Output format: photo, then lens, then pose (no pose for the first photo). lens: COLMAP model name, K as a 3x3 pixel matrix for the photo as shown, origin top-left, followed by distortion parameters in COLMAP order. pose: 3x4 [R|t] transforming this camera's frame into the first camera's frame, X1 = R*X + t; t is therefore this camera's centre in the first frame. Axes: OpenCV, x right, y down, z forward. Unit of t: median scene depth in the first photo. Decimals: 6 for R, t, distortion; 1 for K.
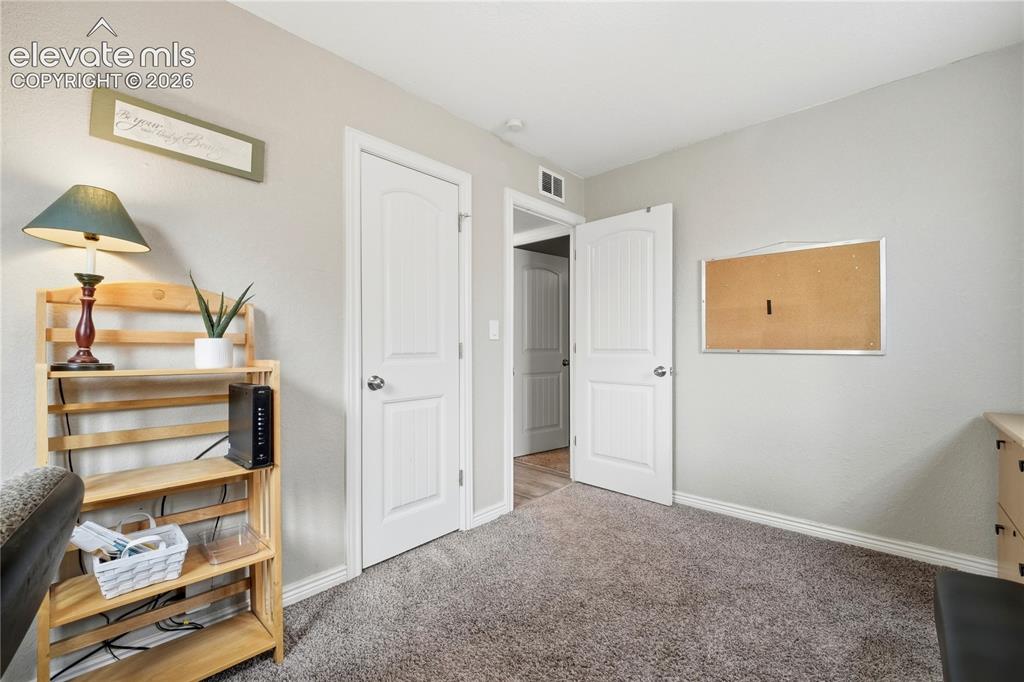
lens RADIAL K [[422.1, 0, 517.2], [0, 422.1, 347.9], [0, 0, 1]] dist [0.013299, -0.000387]
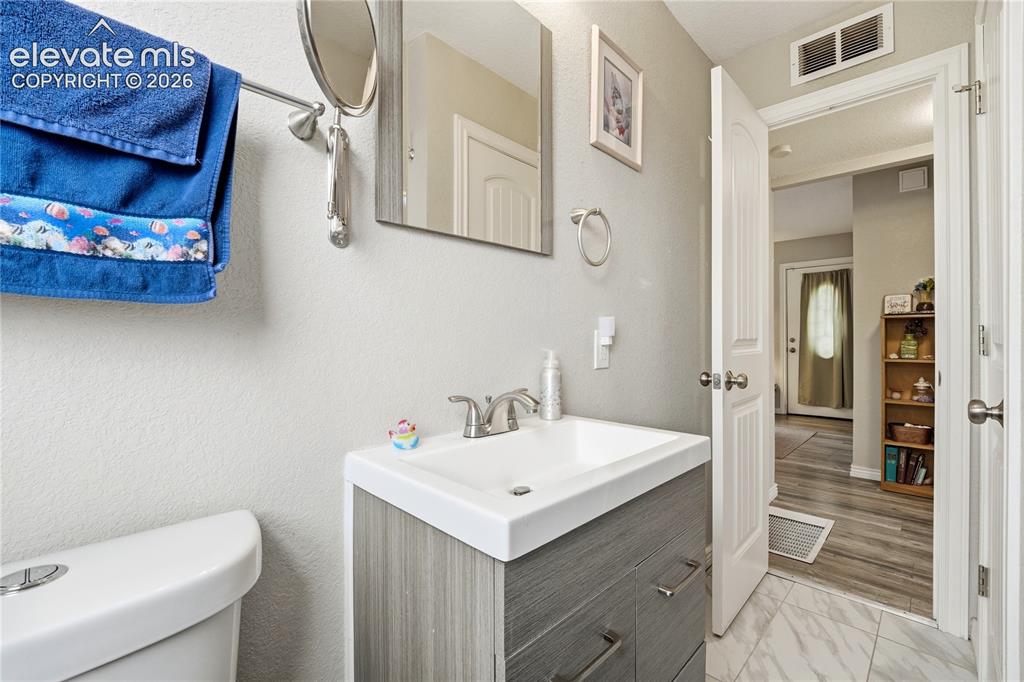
lens RADIAL K [[422.1, 0, 511.3], [0, 422.1, 341.6], [0, 0, 1]] dist [0.013299, -0.000387]
pose [[-0.035305, -0.001337, -0.999376, 0.636771], [-0.000636, 0.999999, -0.001316, -0.003250], [0.999376, 0.000589, -0.035306, 0.584467]]
